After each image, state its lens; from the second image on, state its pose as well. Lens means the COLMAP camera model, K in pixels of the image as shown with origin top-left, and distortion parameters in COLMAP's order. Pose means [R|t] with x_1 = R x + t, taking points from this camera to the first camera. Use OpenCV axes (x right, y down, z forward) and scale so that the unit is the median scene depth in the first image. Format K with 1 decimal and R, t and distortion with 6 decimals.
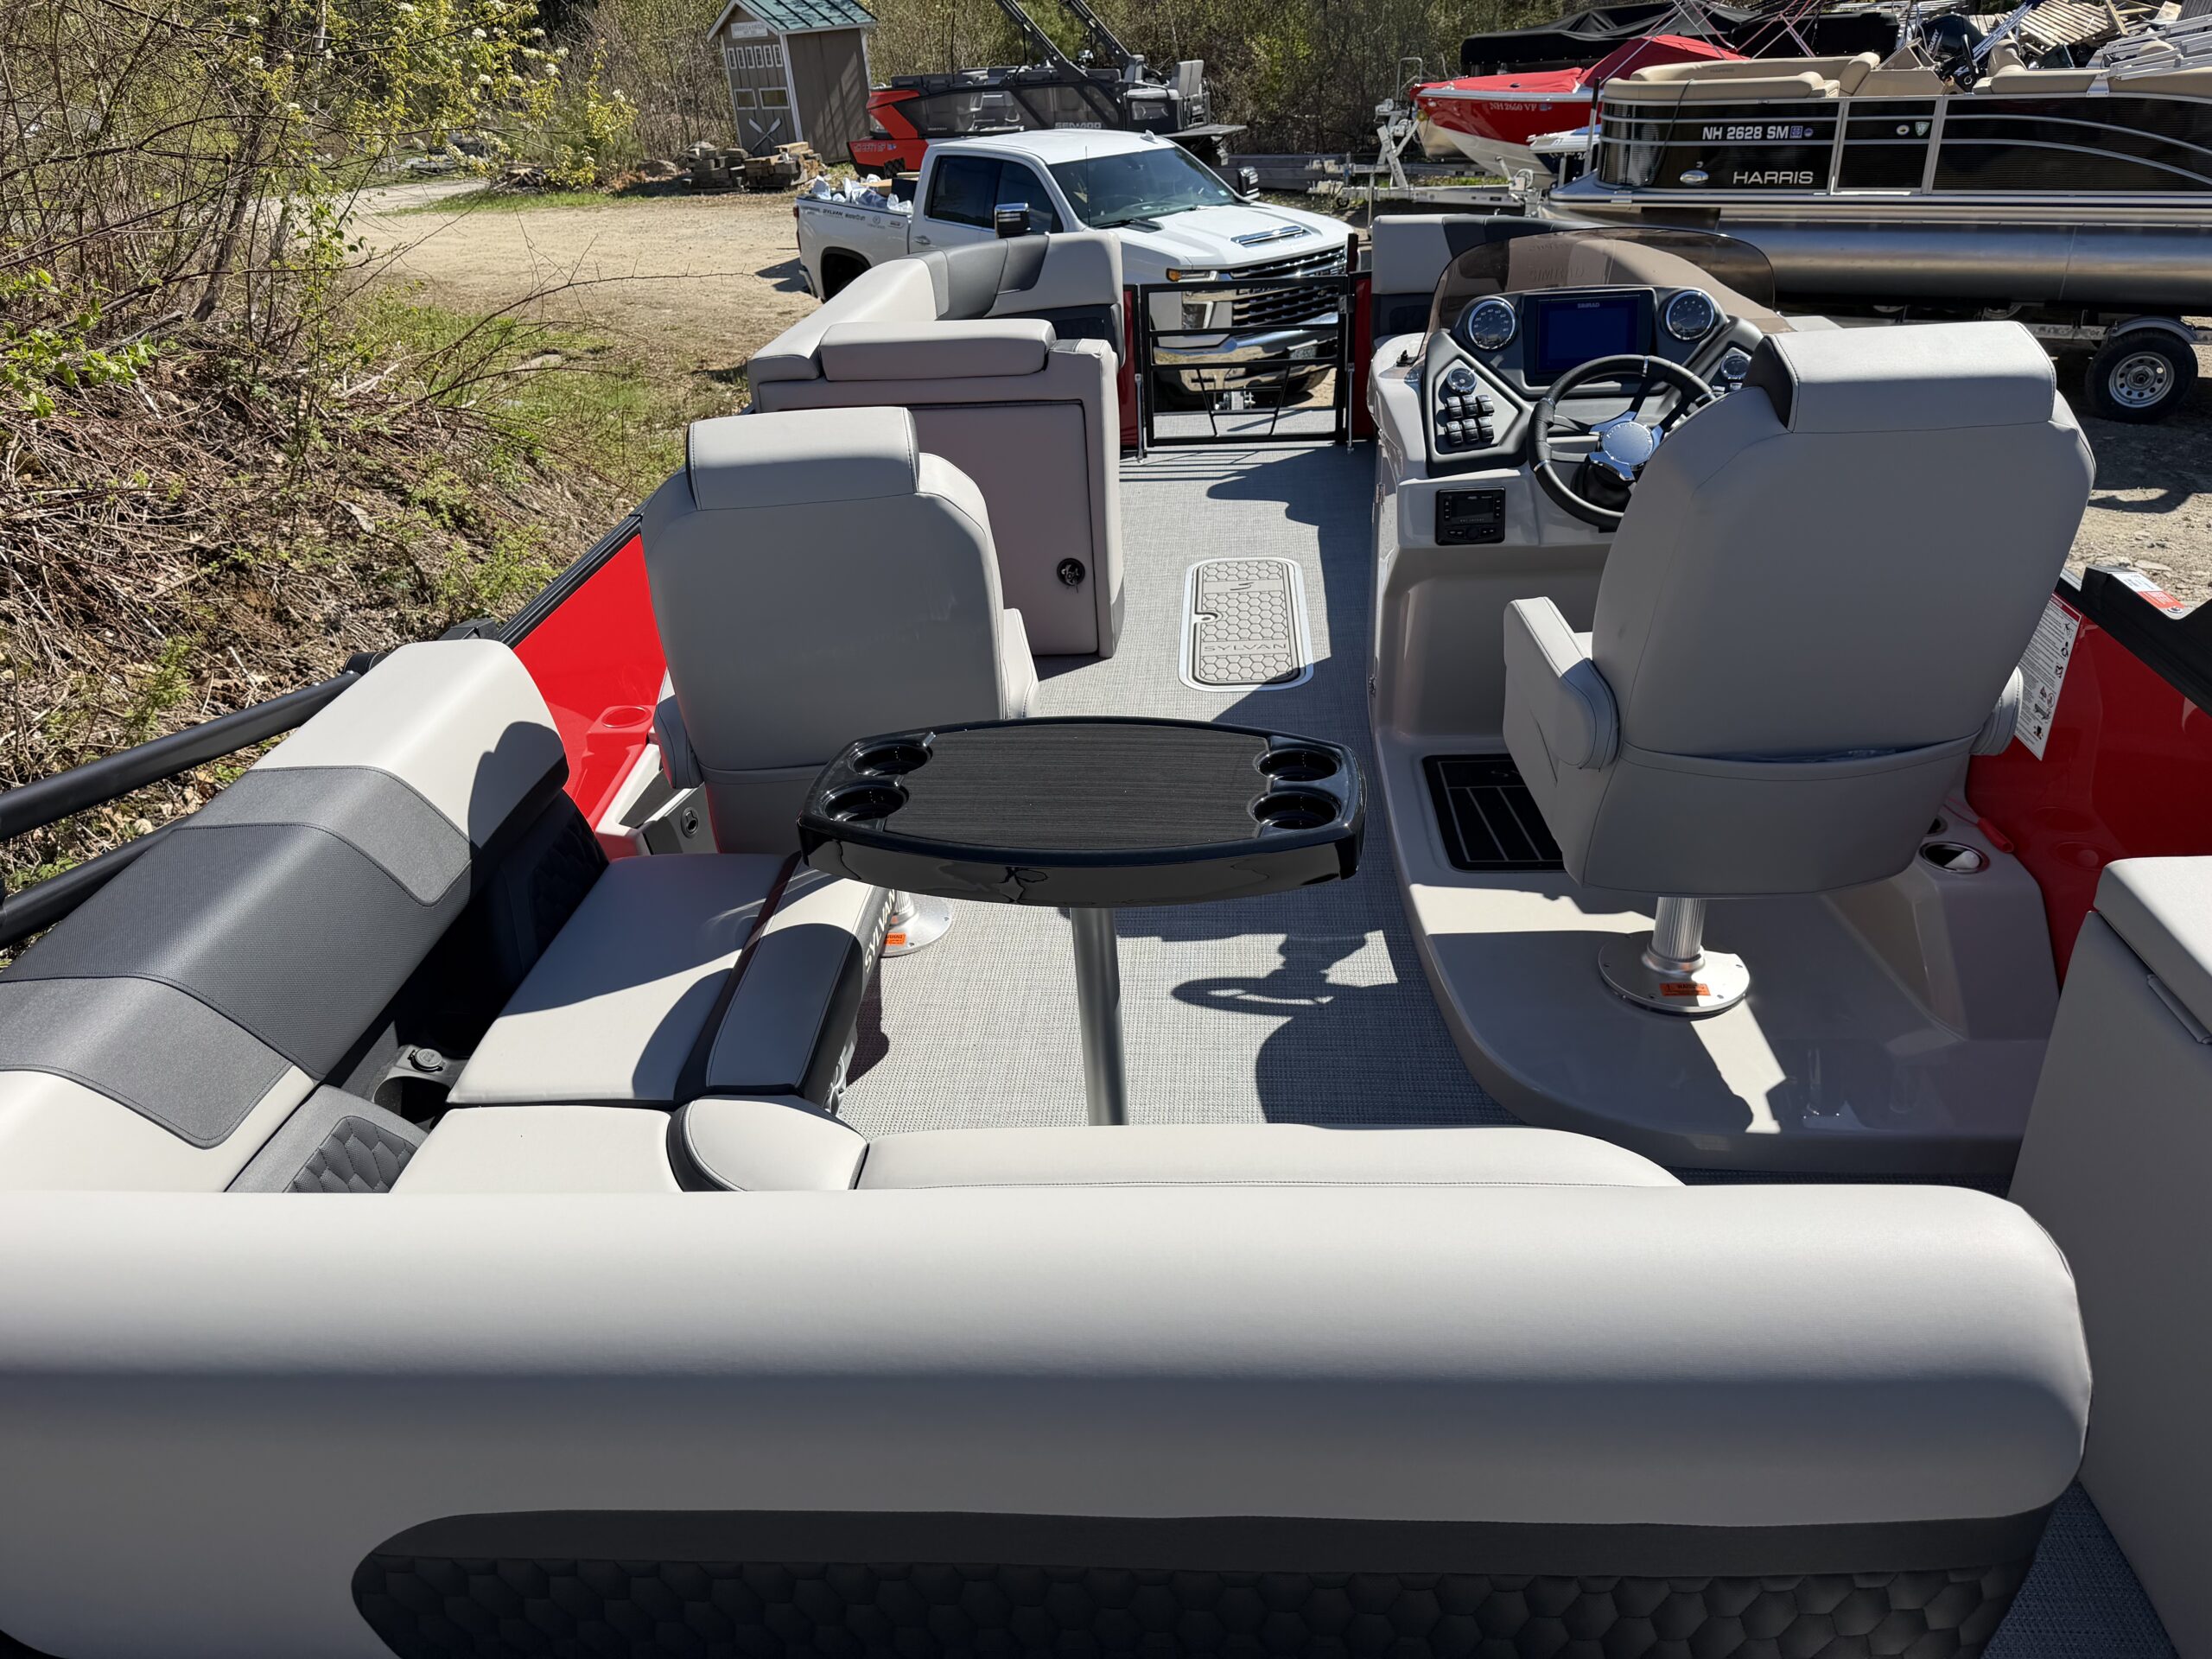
lens RADIAL K [[1551.2, 0, 1110.7], [0, 1551.2, 823.1], [0, 0, 1]] dist [0.009182, -0.011357]
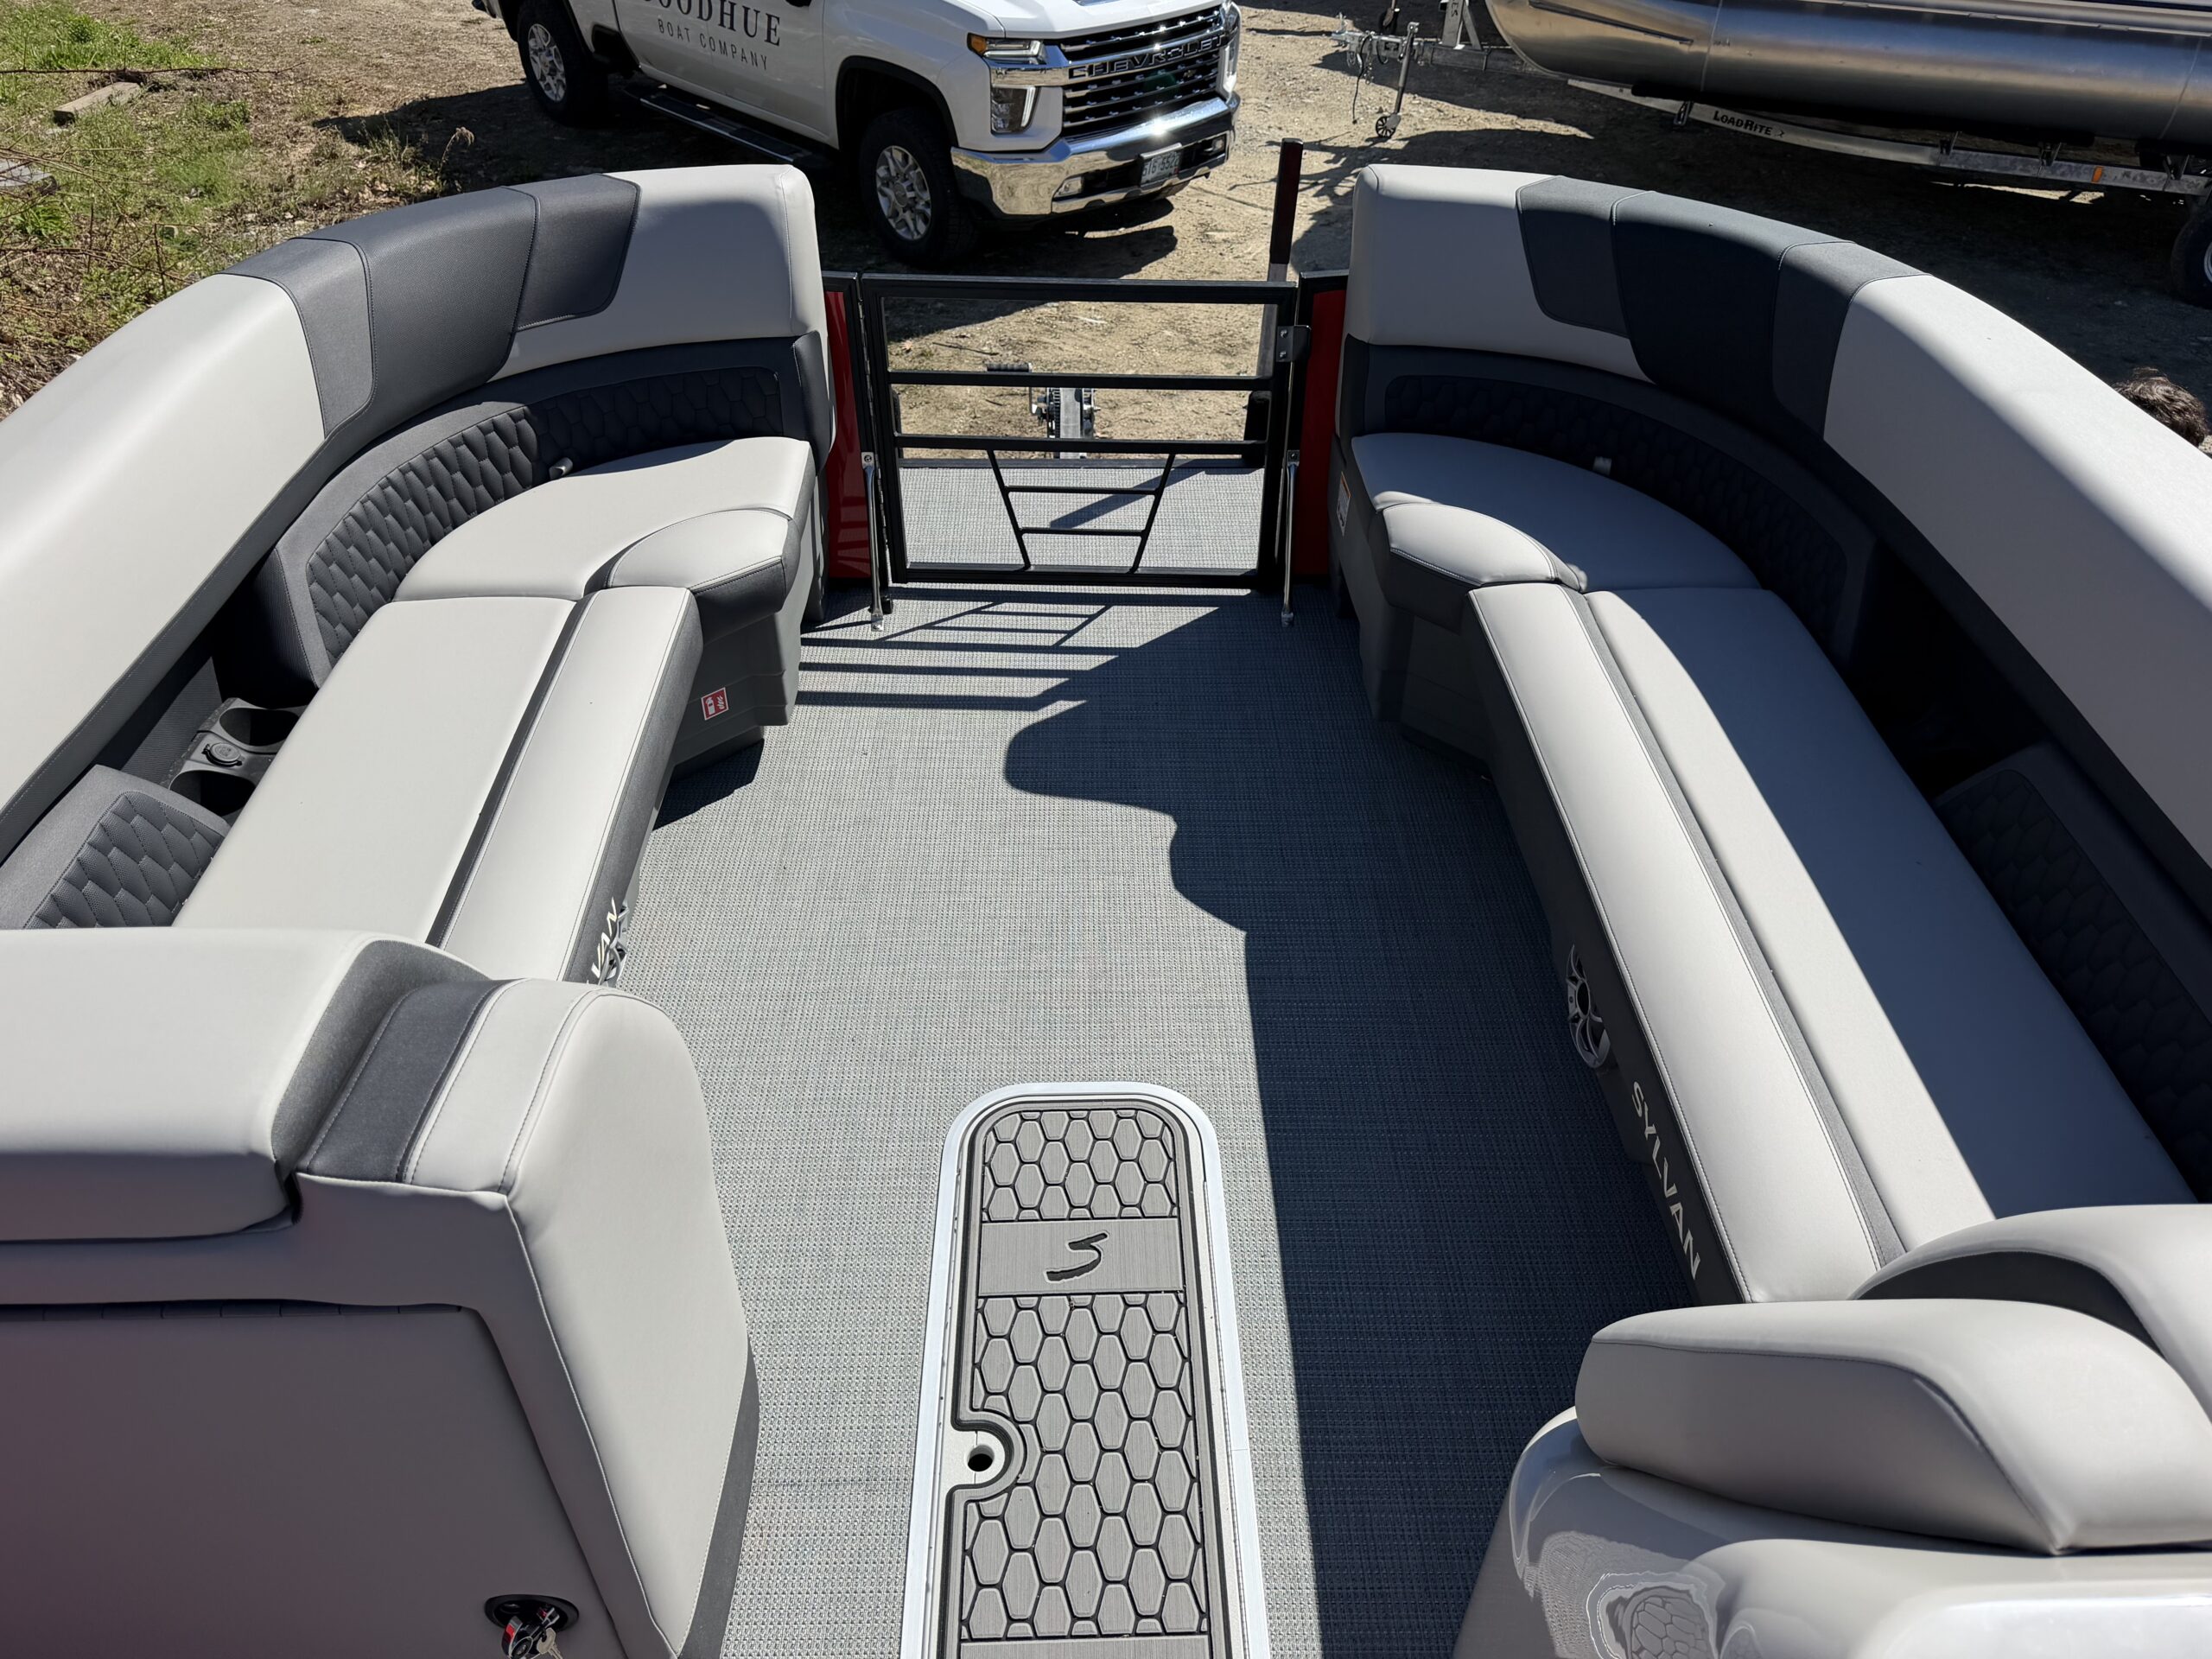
lens RADIAL K [[1551.2, 0, 1110.7], [0, 1551.2, 823.1], [0, 0, 1]] dist [0.009182, -0.011357]
pose [[0.993982, -0.008554, 0.109207, 0.020089], [-0.011332, 0.983568, 0.180184, -0.134334], [-0.108954, -0.180337, 0.977552, 0.249447]]
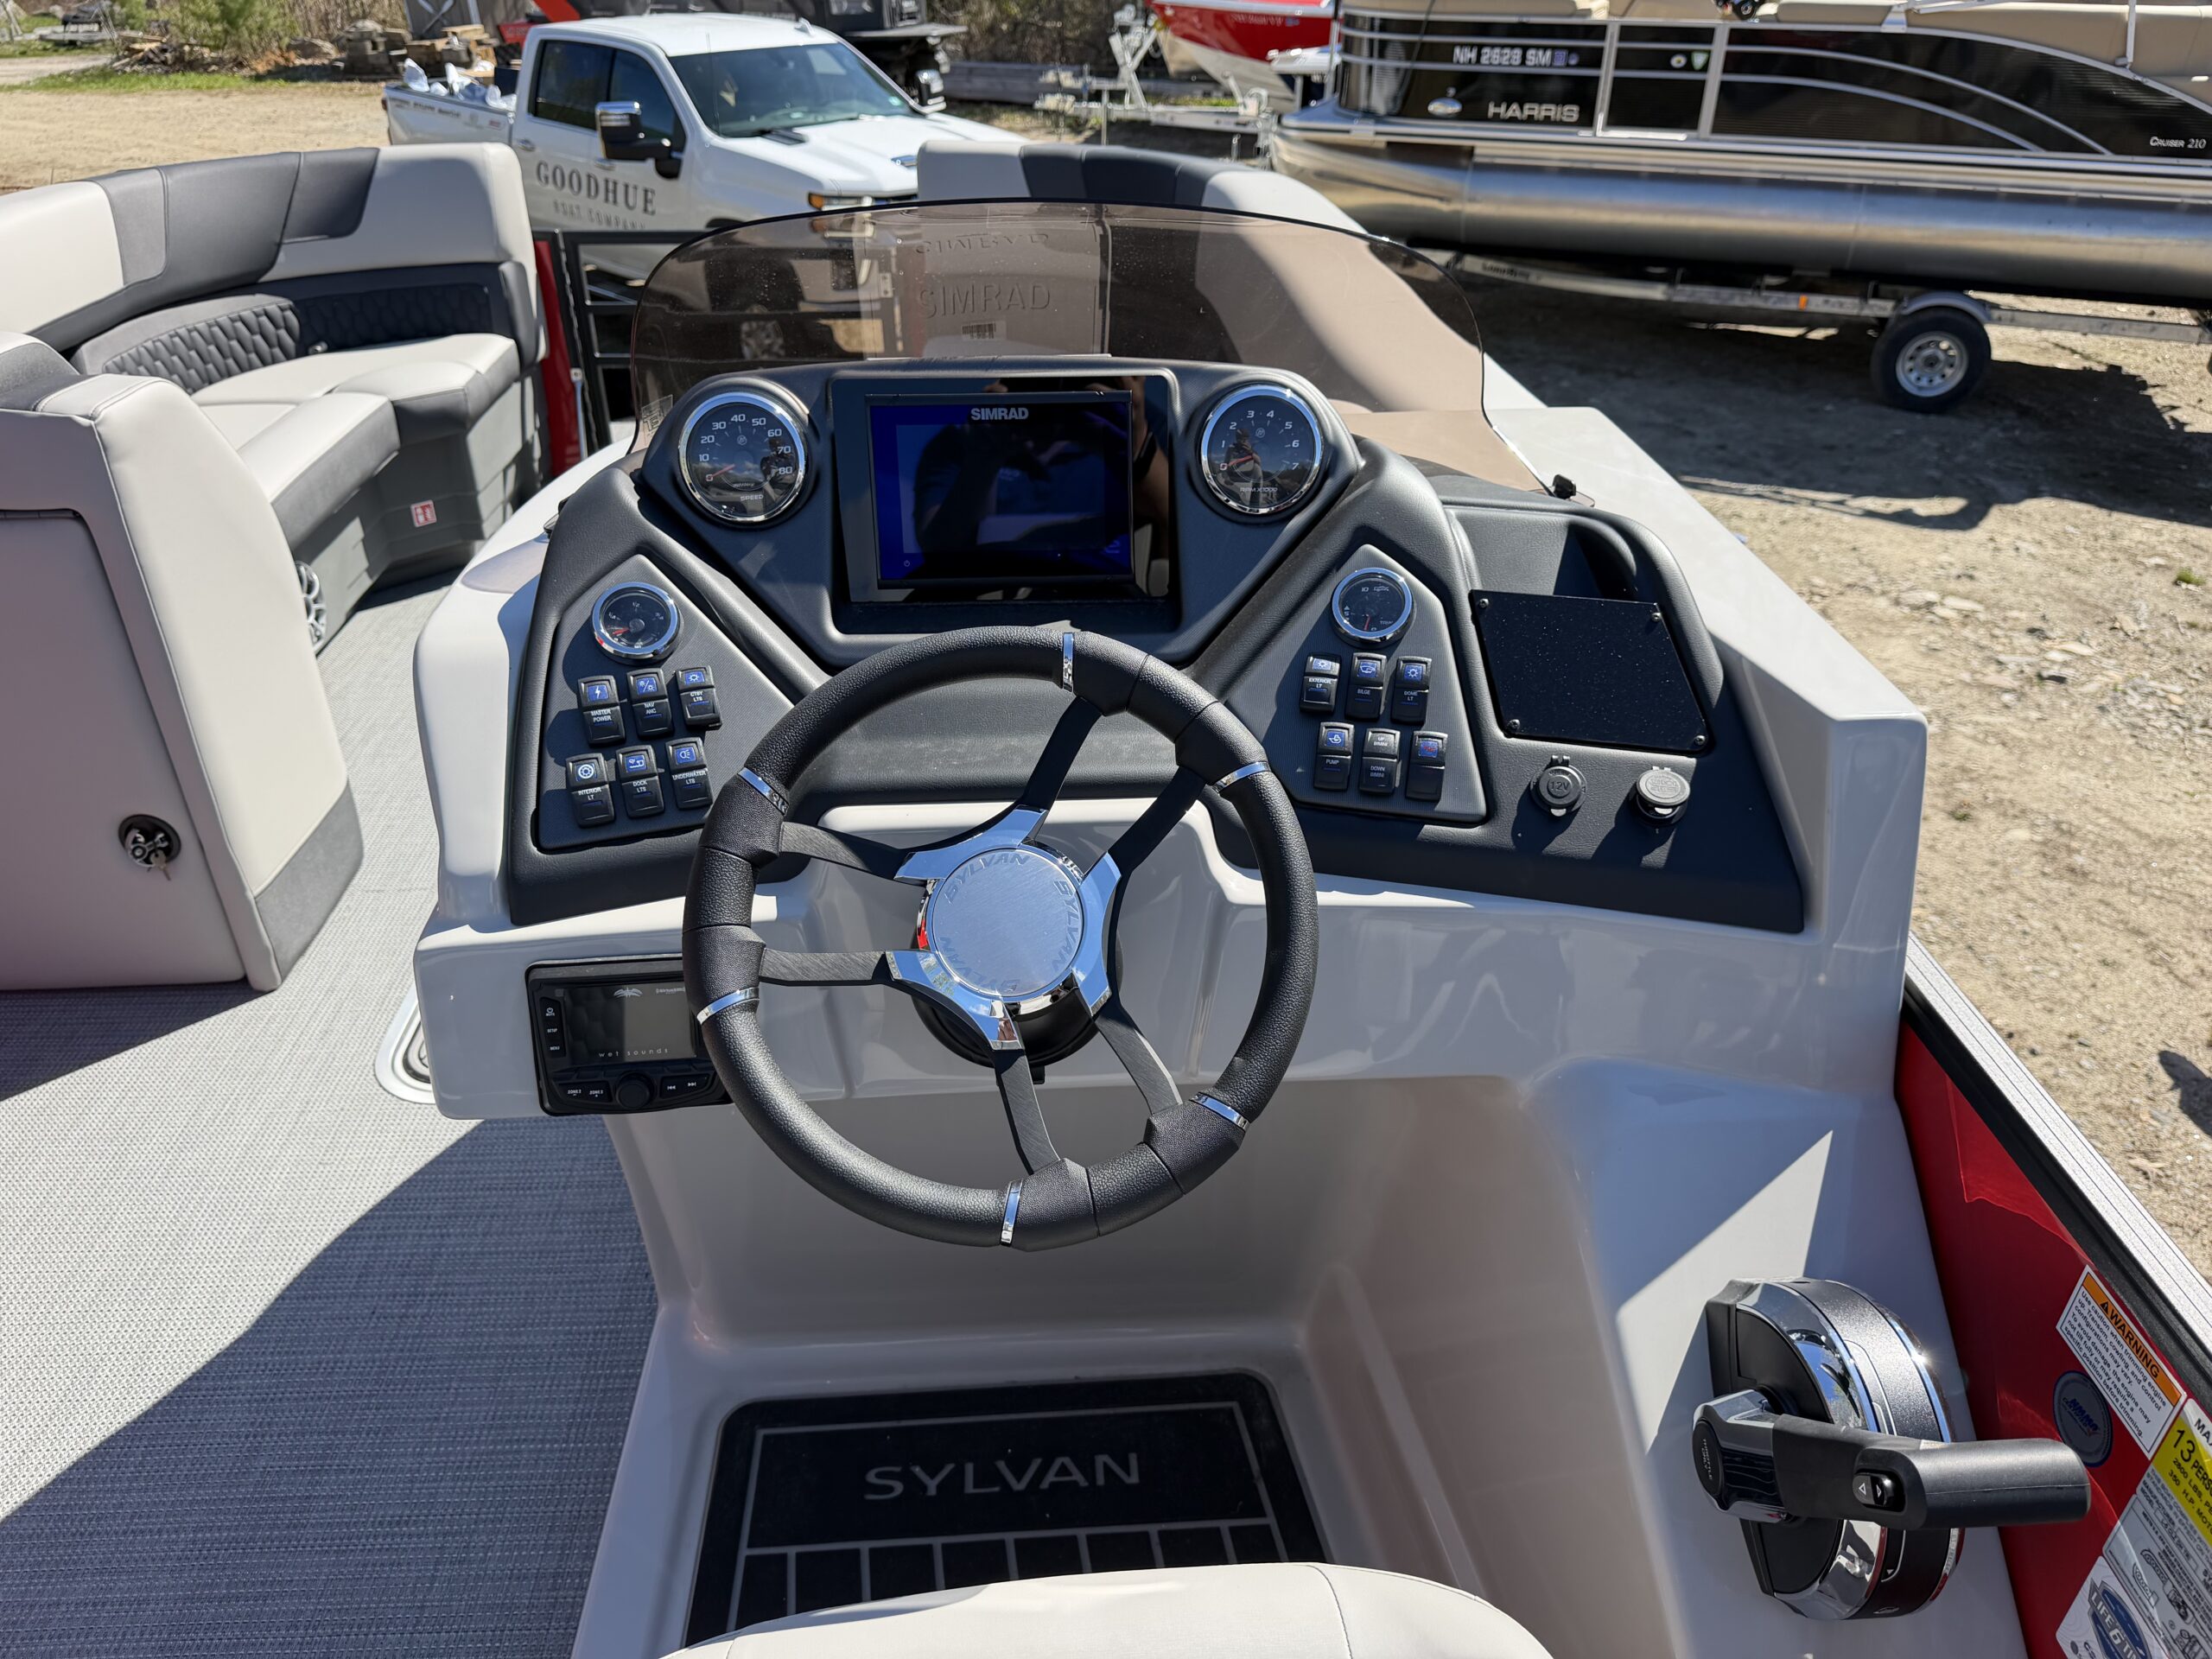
lens RADIAL K [[1561.6, 0, 1106.0], [0, 1561.6, 829.5], [0, 0, 1]] dist [-0.000285, -0.007249]
pose [[0.991206, -0.017354, 0.131189, 0.074451], [0.011018, 0.998744, 0.048869, -0.066325], [-0.131872, -0.046994, 0.990152, 0.164236]]
